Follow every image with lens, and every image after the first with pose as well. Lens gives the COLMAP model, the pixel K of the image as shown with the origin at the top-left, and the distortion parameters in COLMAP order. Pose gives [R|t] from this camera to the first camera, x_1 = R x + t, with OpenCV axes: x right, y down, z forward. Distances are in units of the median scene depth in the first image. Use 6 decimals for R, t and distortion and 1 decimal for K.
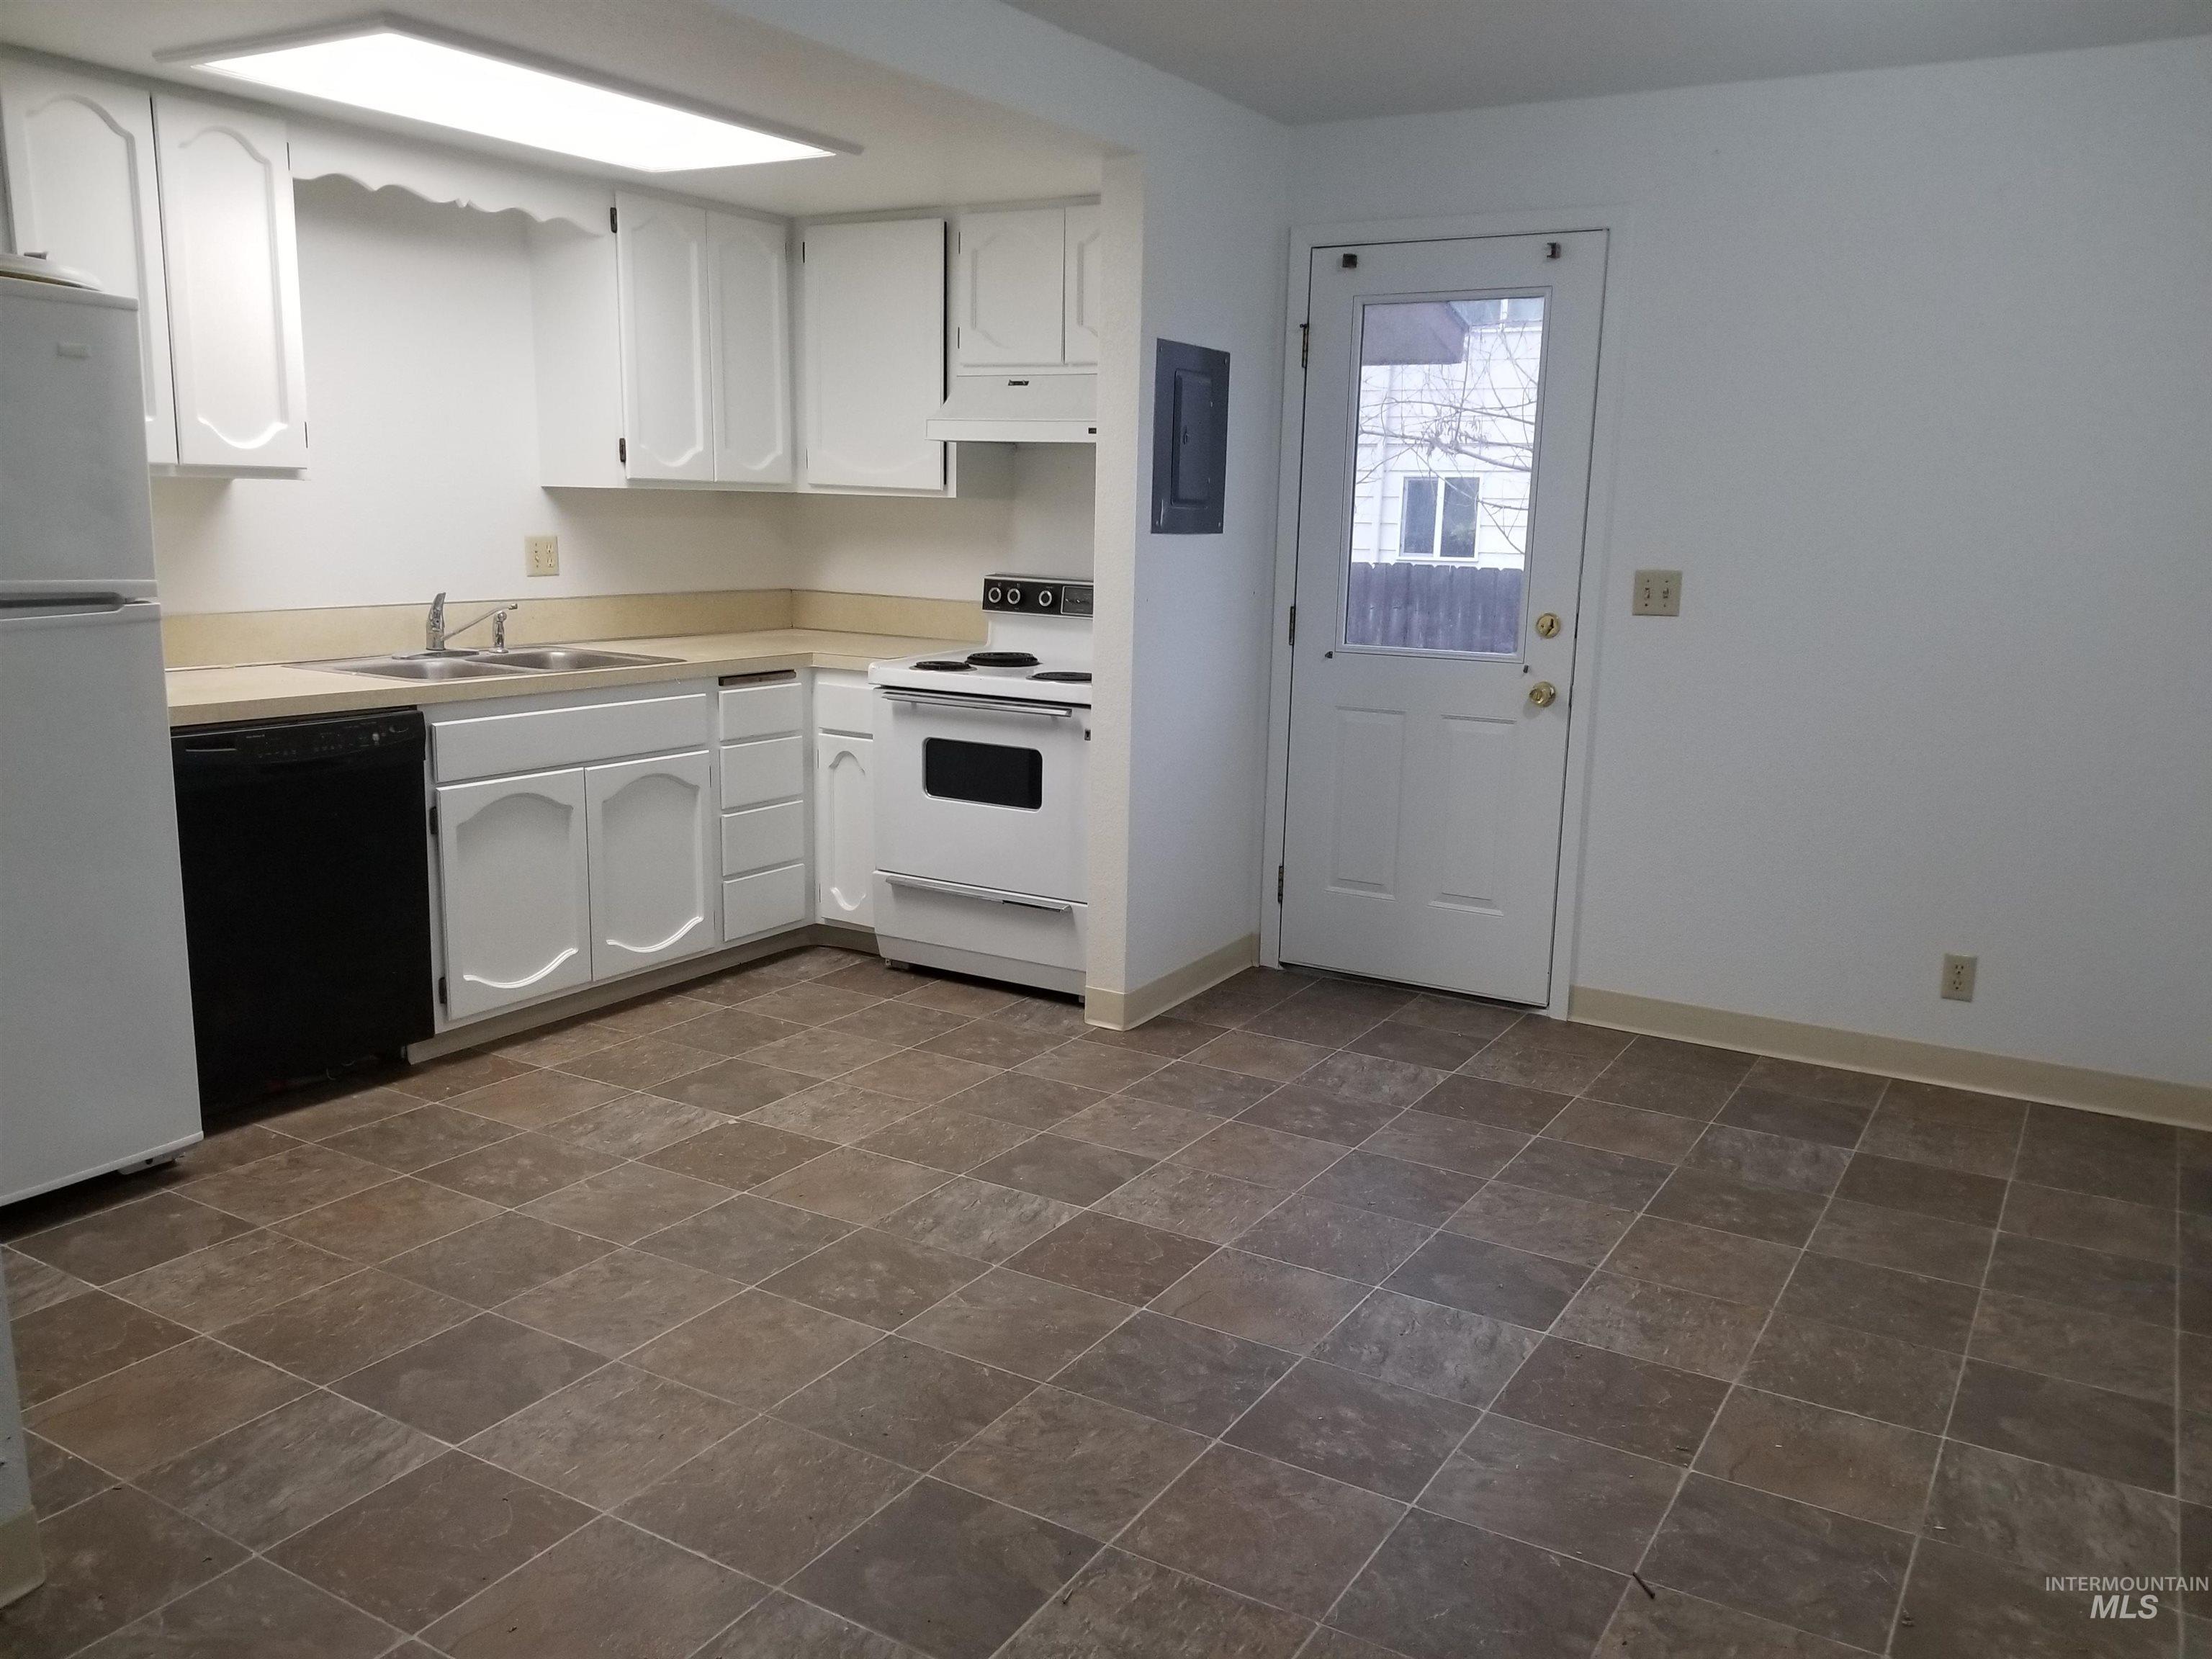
lens RADIAL K [[1725.6, 0, 1123.4], [0, 1725.6, 843.7], [0, 0, 1]] dist [0.108254, -0.230613]
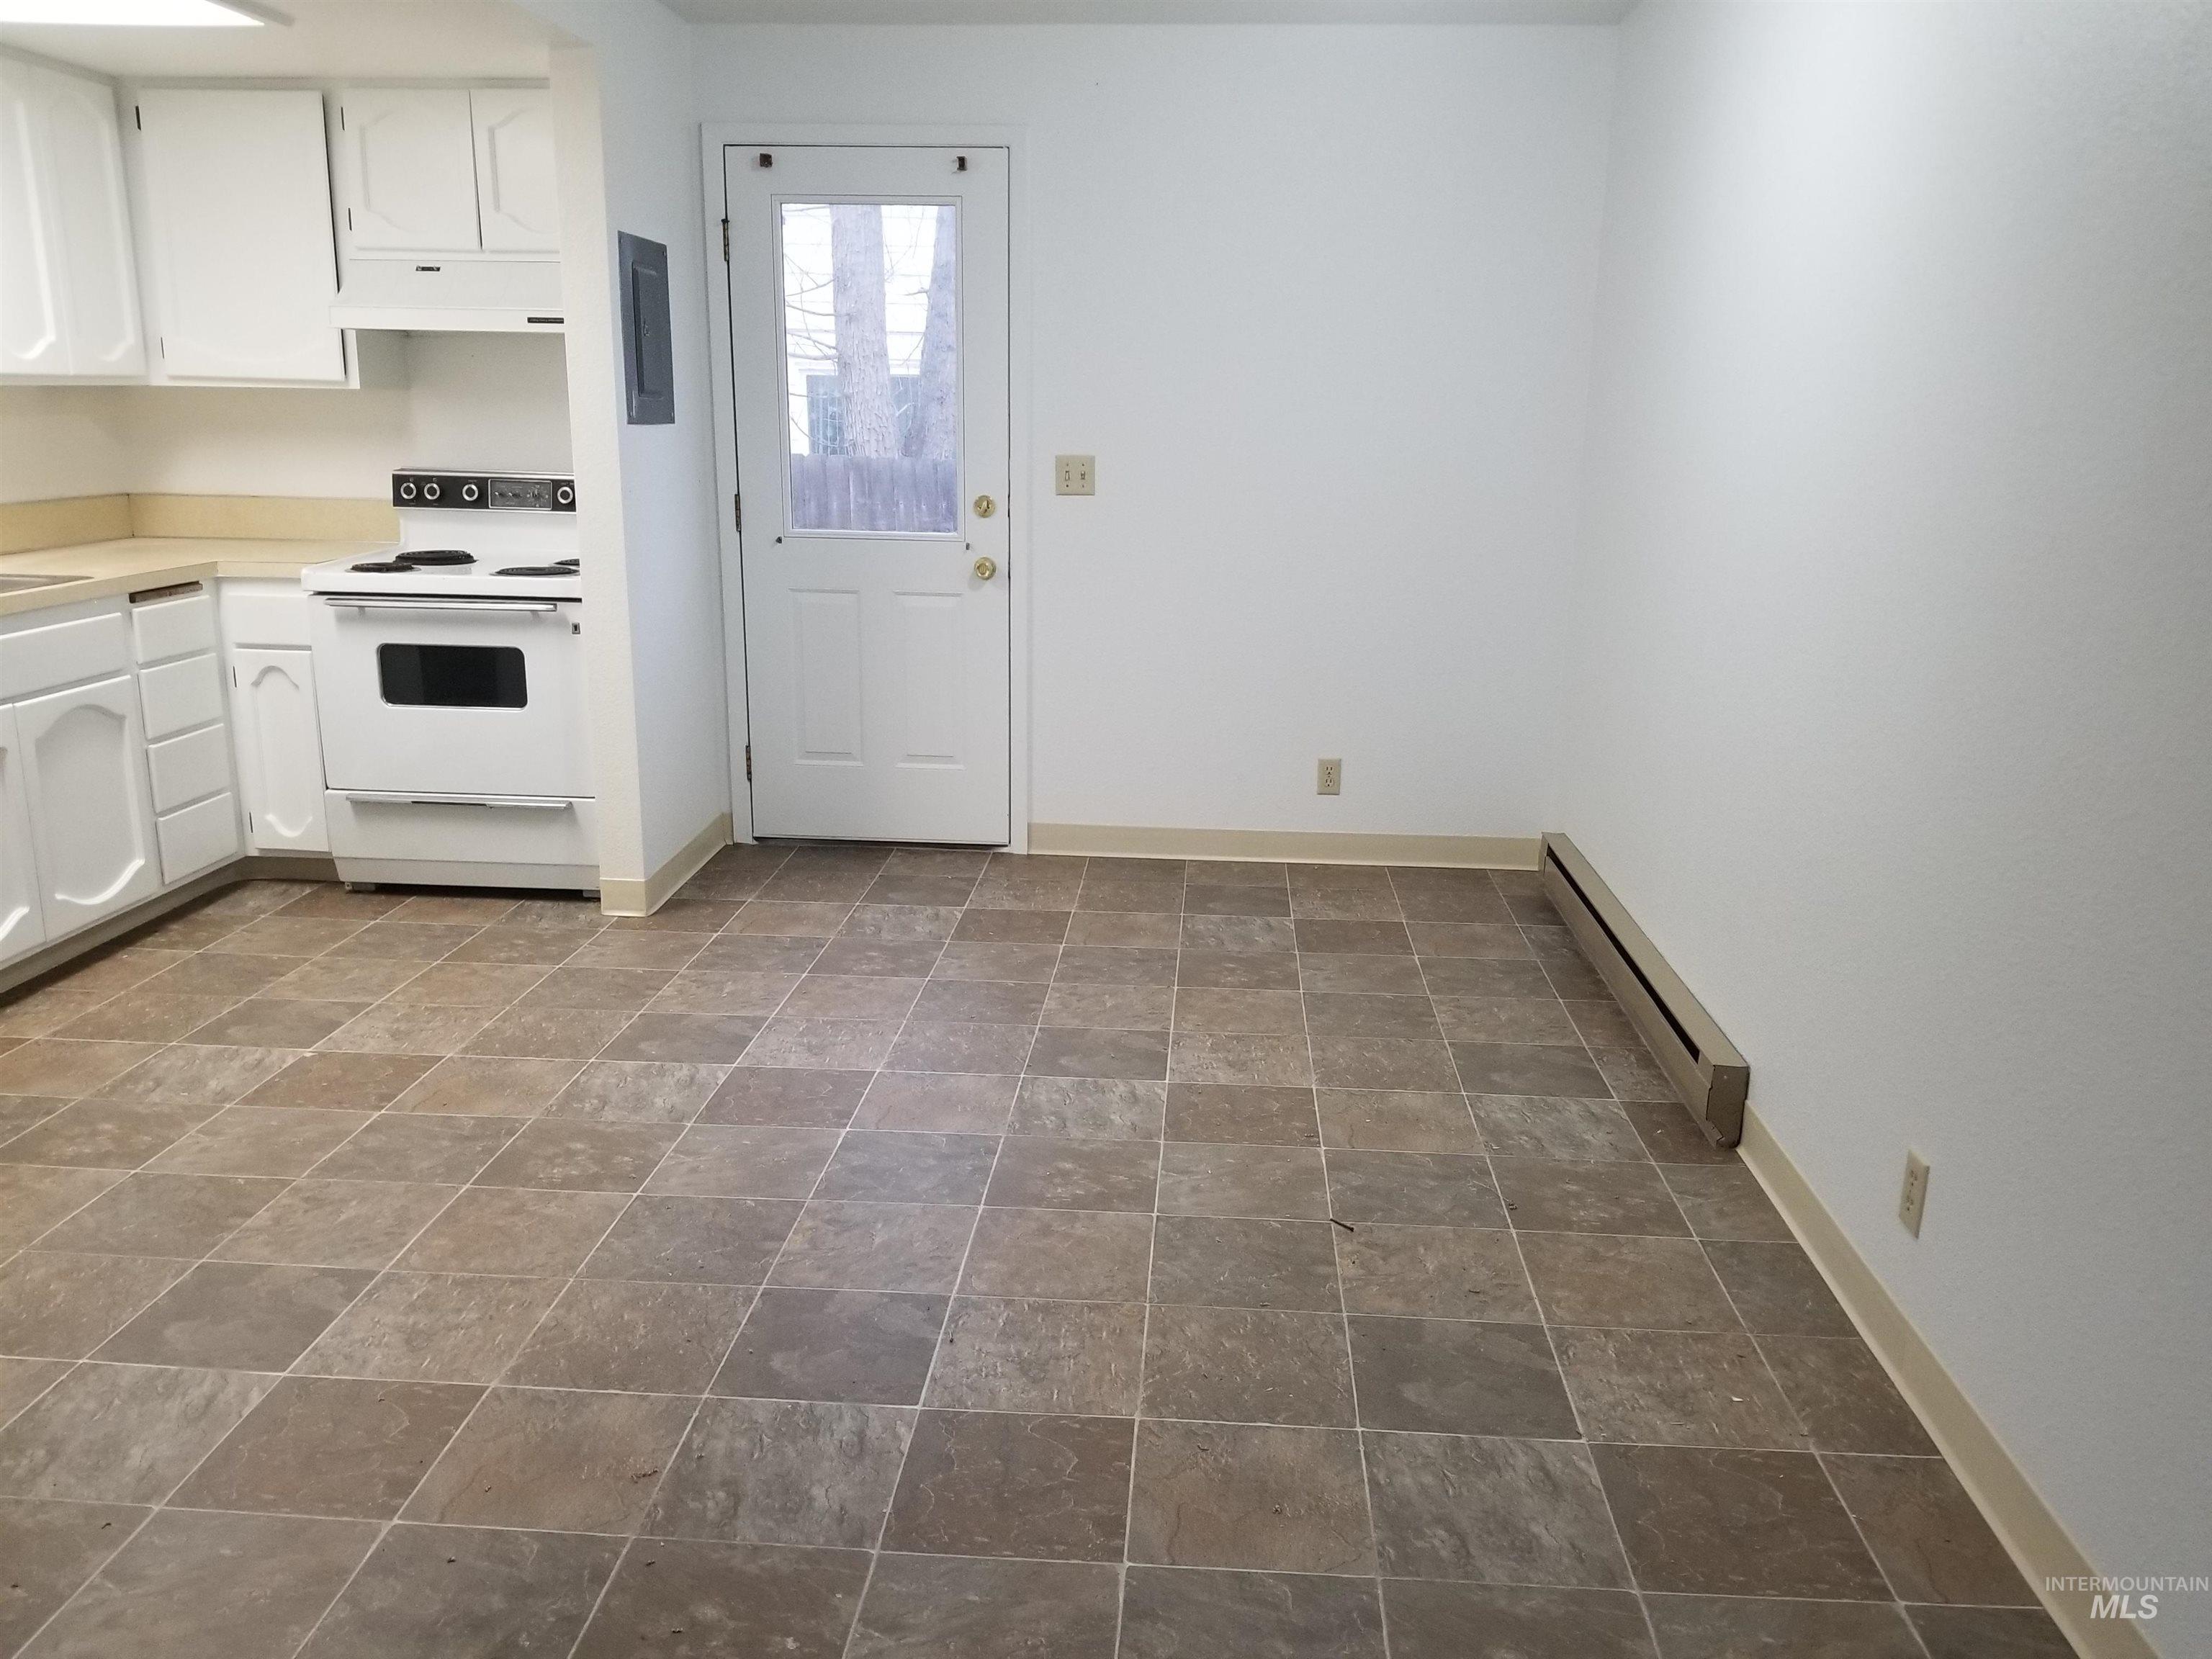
lens RADIAL K [[1725.6, 0, 1123.4], [0, 1725.6, 843.7], [0, 0, 1]] dist [0.108254, -0.230613]
pose [[0.886425, -0.121076, 0.446756, -0.198734], [0.092739, 0.992068, 0.084856, 0.004133], [-0.453487, -0.033786, 0.890622, -0.045886]]
